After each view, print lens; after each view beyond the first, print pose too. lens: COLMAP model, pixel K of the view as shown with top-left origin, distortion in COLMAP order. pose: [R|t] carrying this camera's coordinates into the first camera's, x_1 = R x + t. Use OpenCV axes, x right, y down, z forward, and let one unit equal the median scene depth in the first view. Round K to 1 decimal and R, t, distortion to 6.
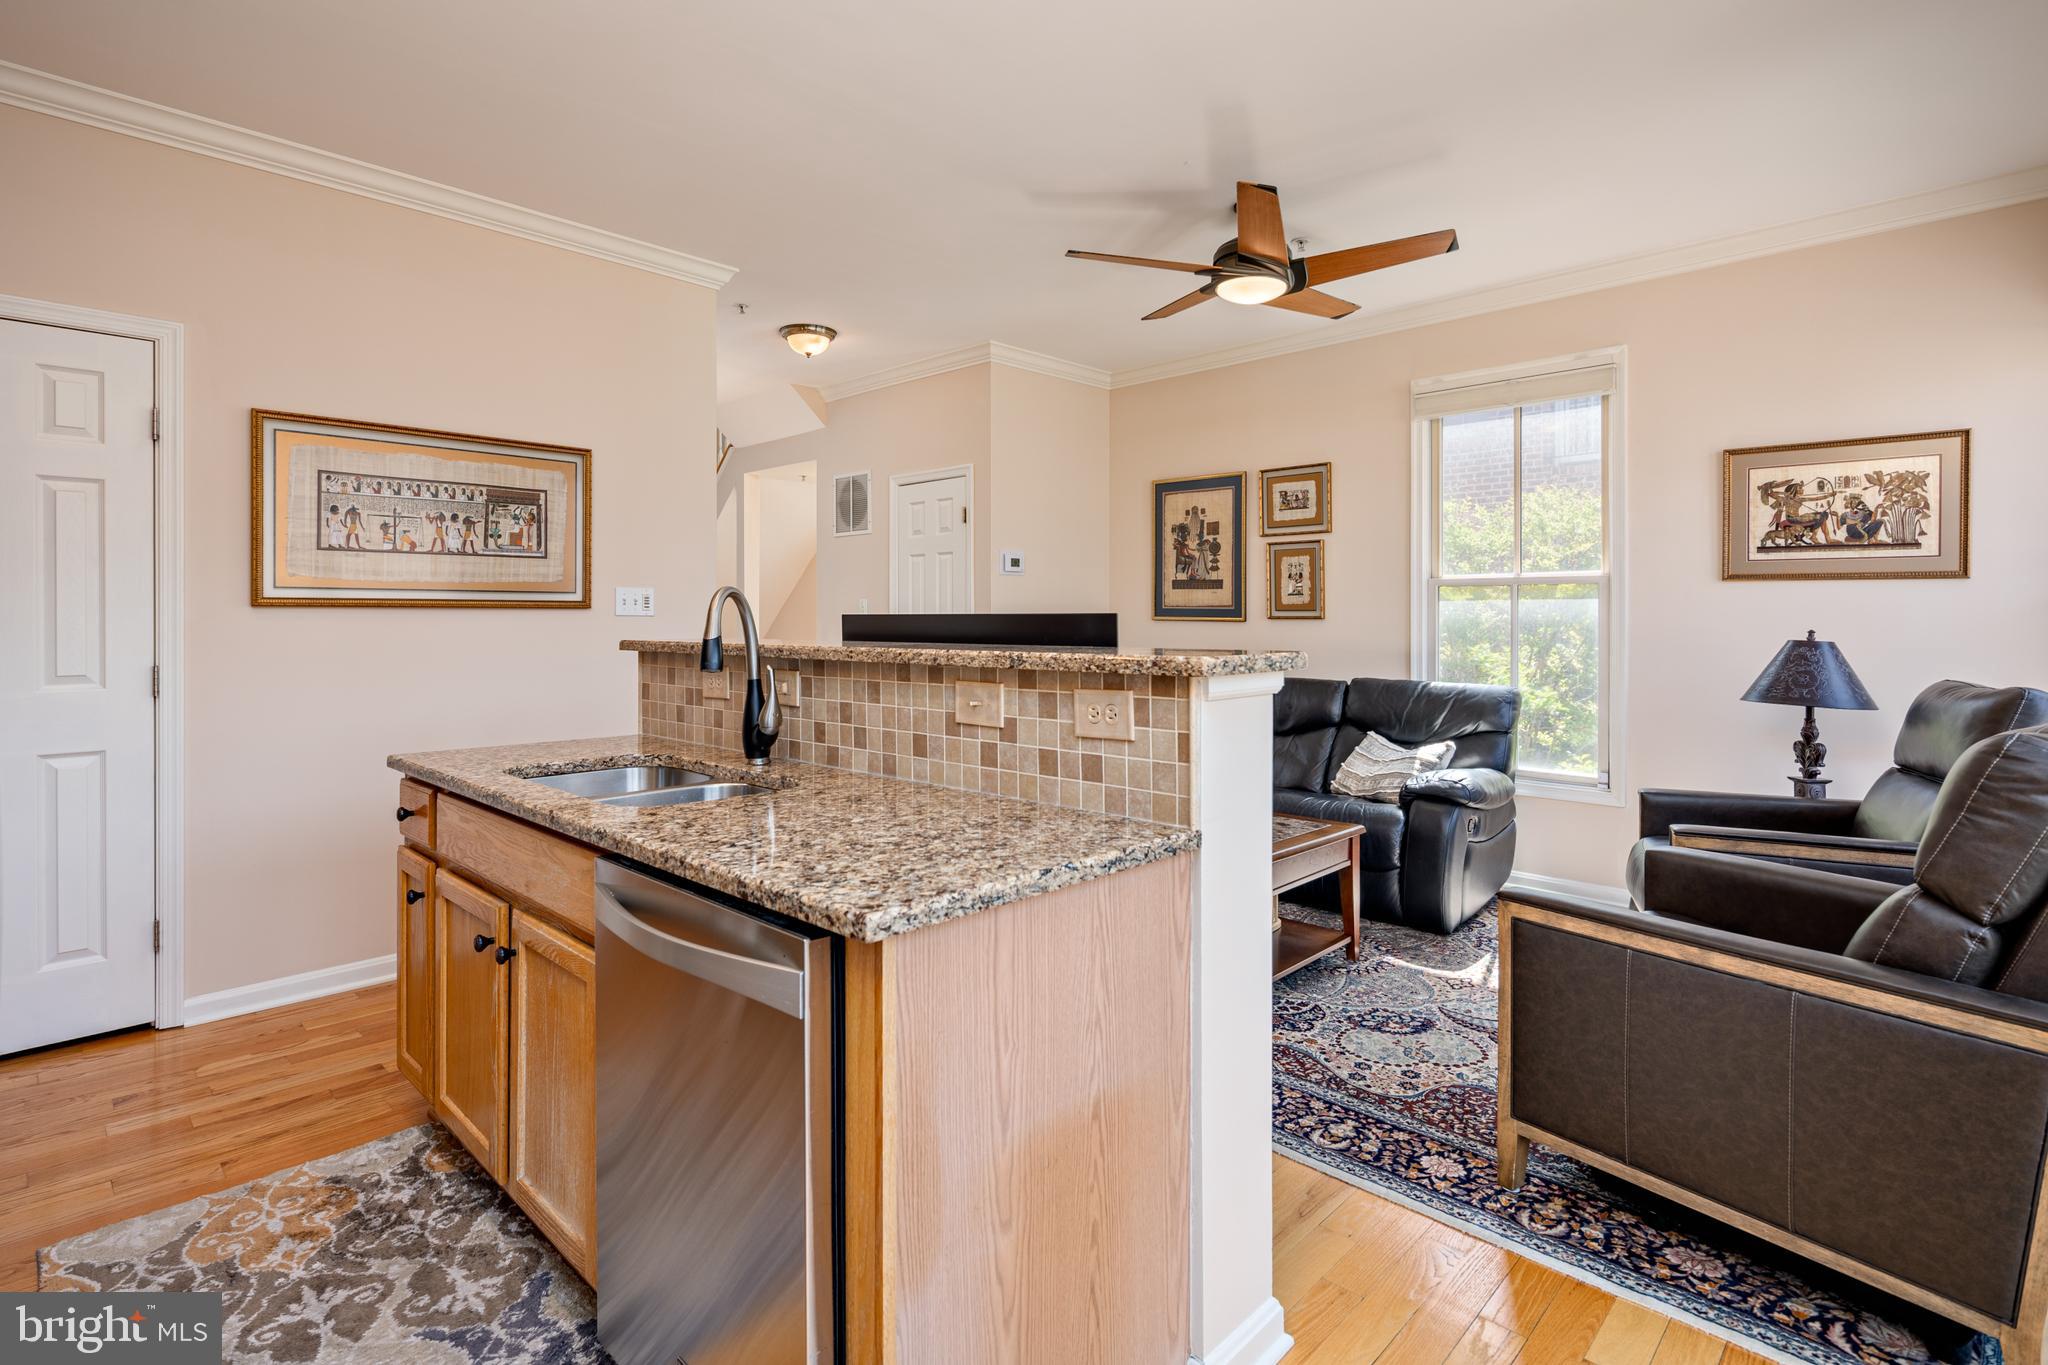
lens RADIAL K [[996.8, 0, 1013.5], [0, 996.8, 614.3], [0, 0, 1]] dist [0.002948, -0.006297]
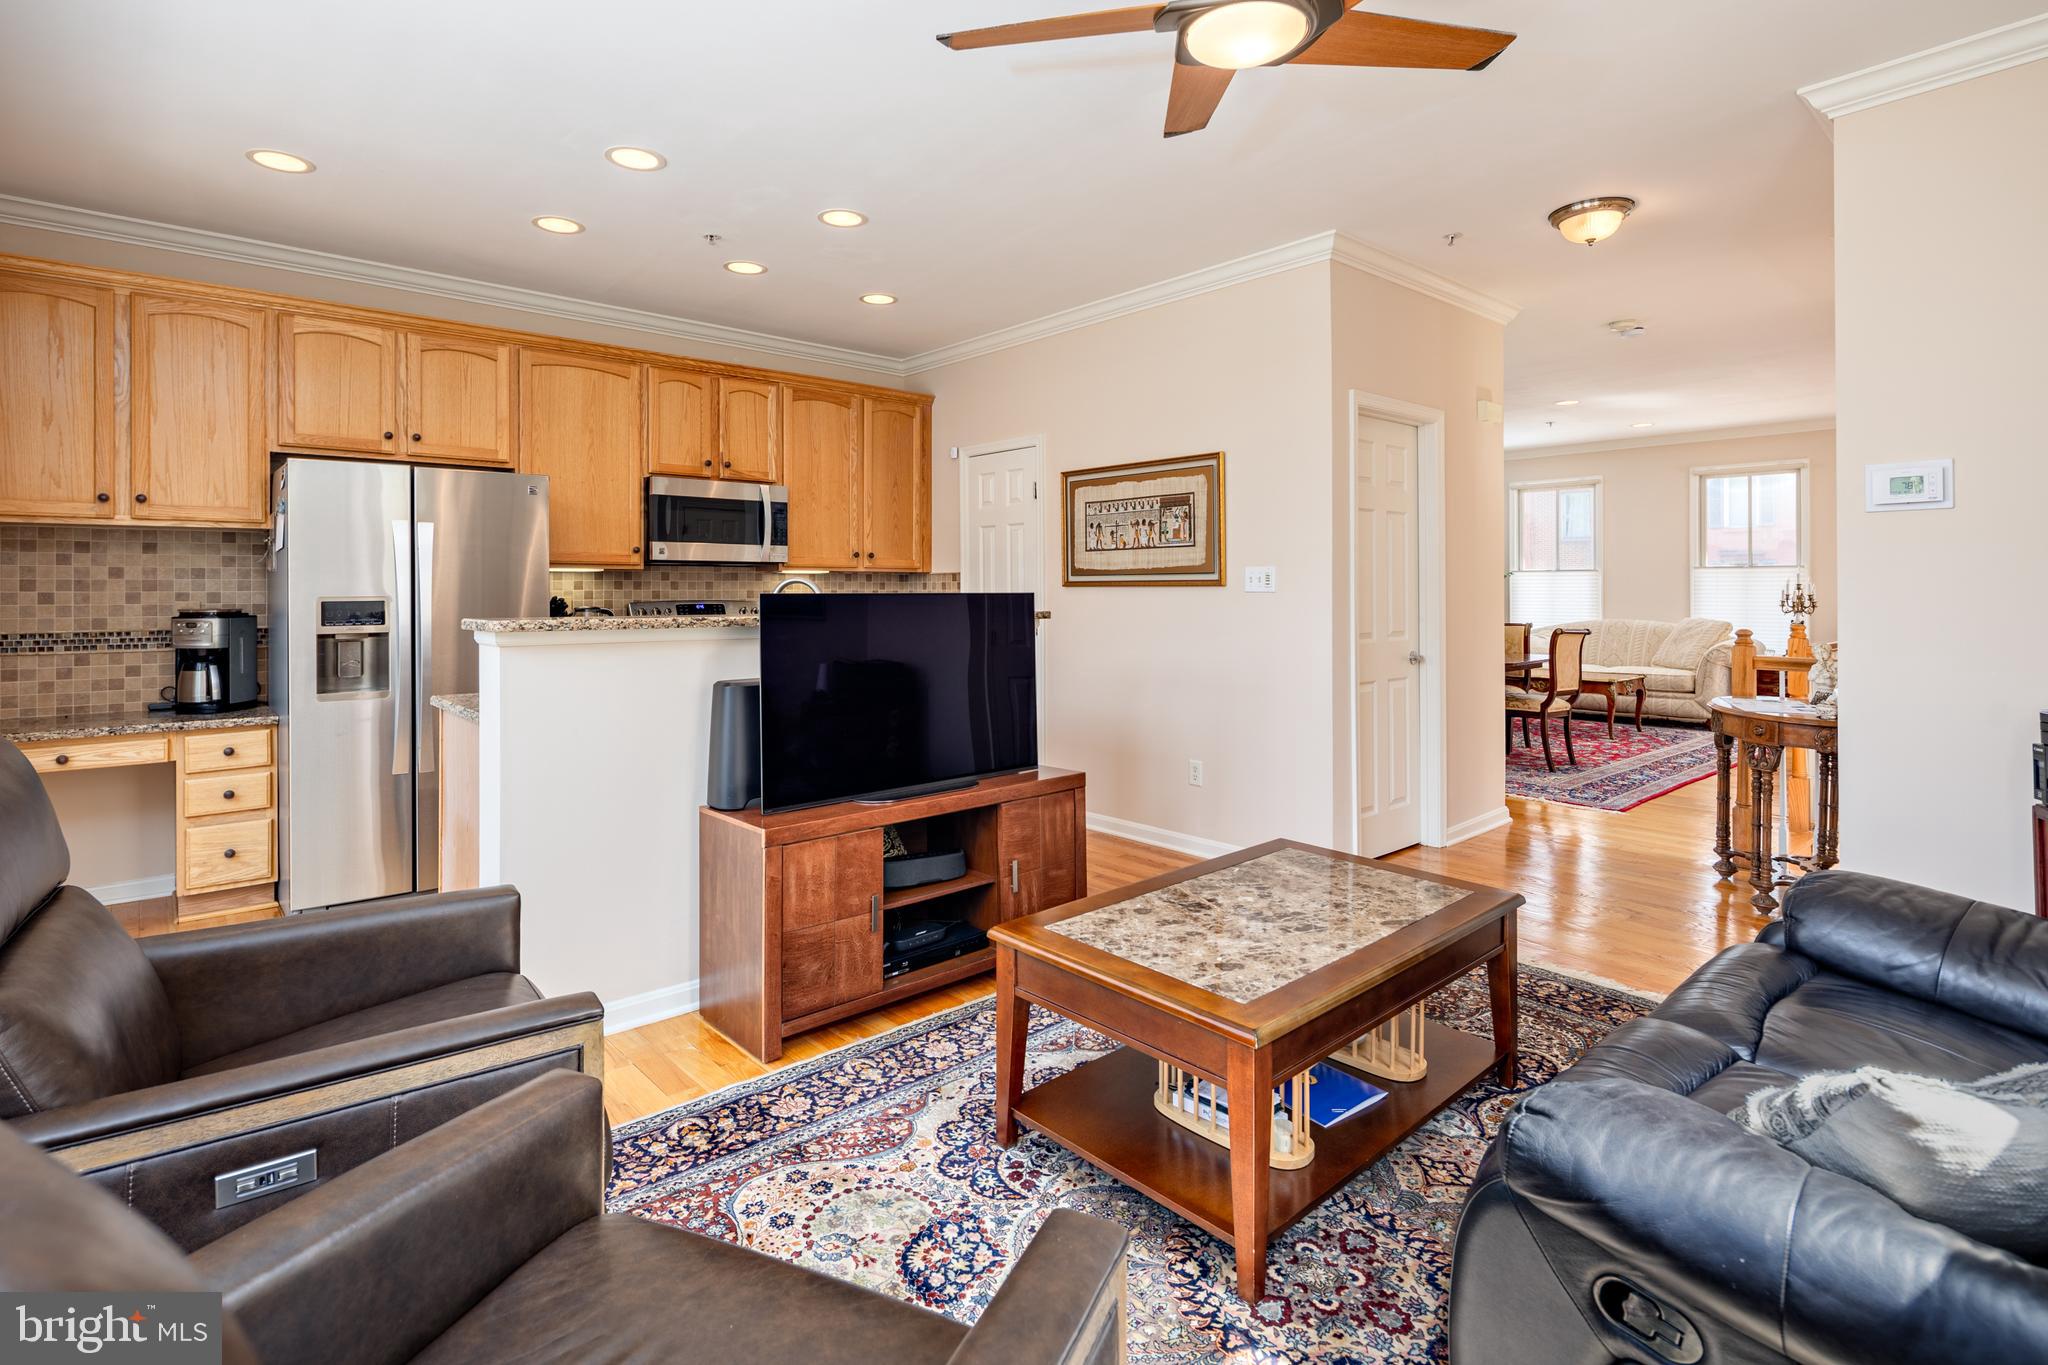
lens RADIAL K [[997.7, 0, 1021.8], [0, 997.7, 587.9], [0, 0, 1]] dist [0.000438, -0.001011]
pose [[-0.077131, -0.002633, -0.997018, 0.843382], [0.005532, 0.999980, -0.003069, -0.001364], [0.997006, -0.005753, -0.077115, 0.931416]]
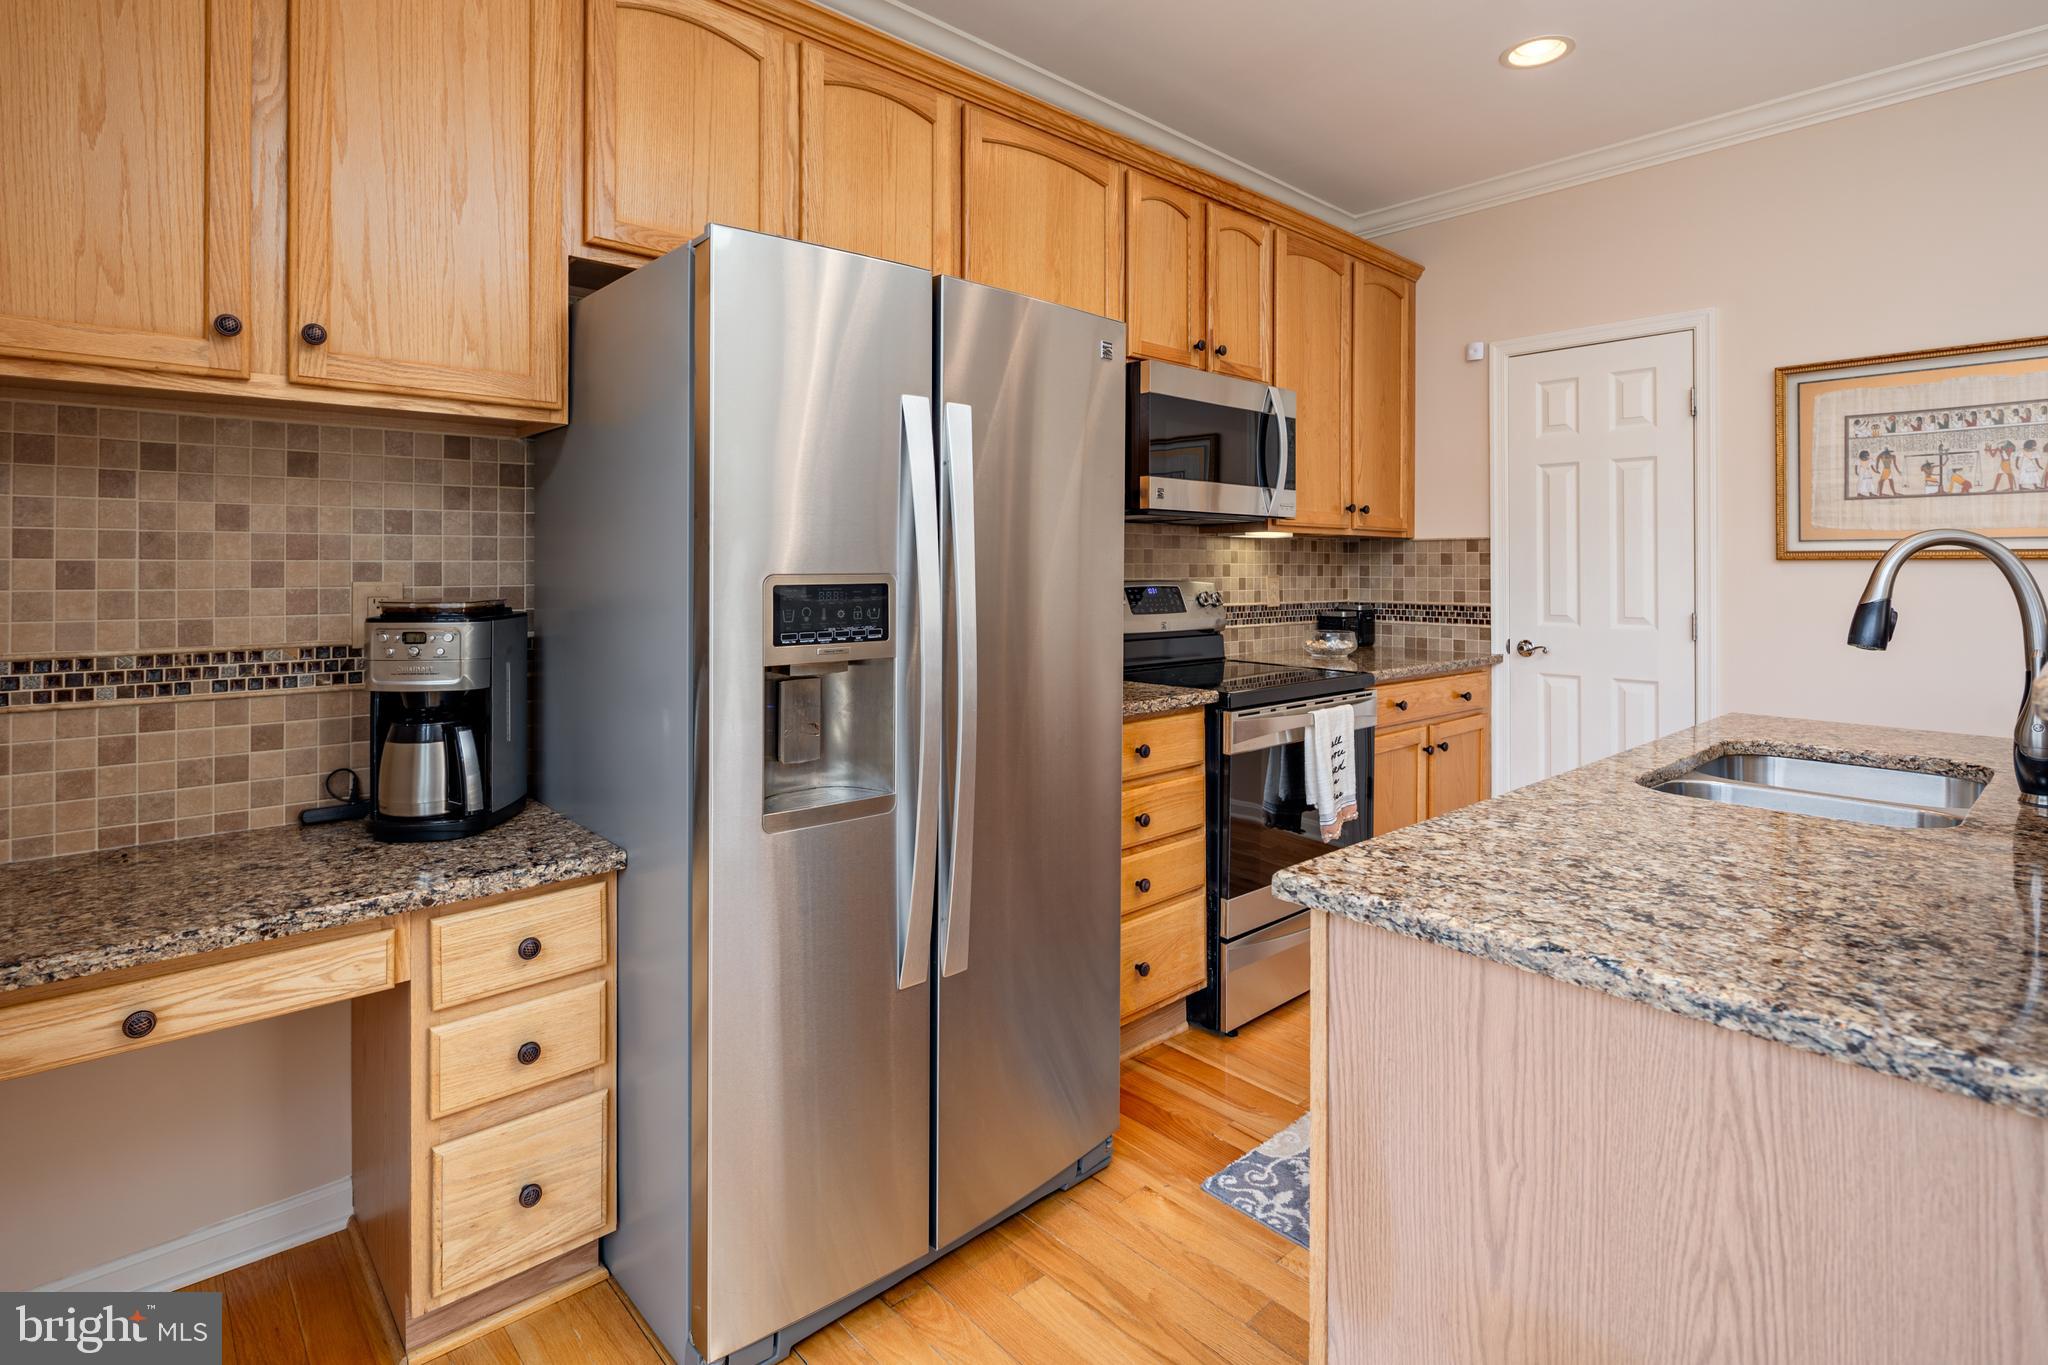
lens RADIAL K [[1004.3, 0, 1025.4], [0, 1004.3, 563.4], [0, 0, 1]] dist [-0.000586, -0.000659]
pose [[-0.059874, -0.003904, -0.998198, 0.277419], [0.002020, 0.999990, -0.004032, -0.001796], [0.998204, -0.002258, -0.059866, 0.252300]]
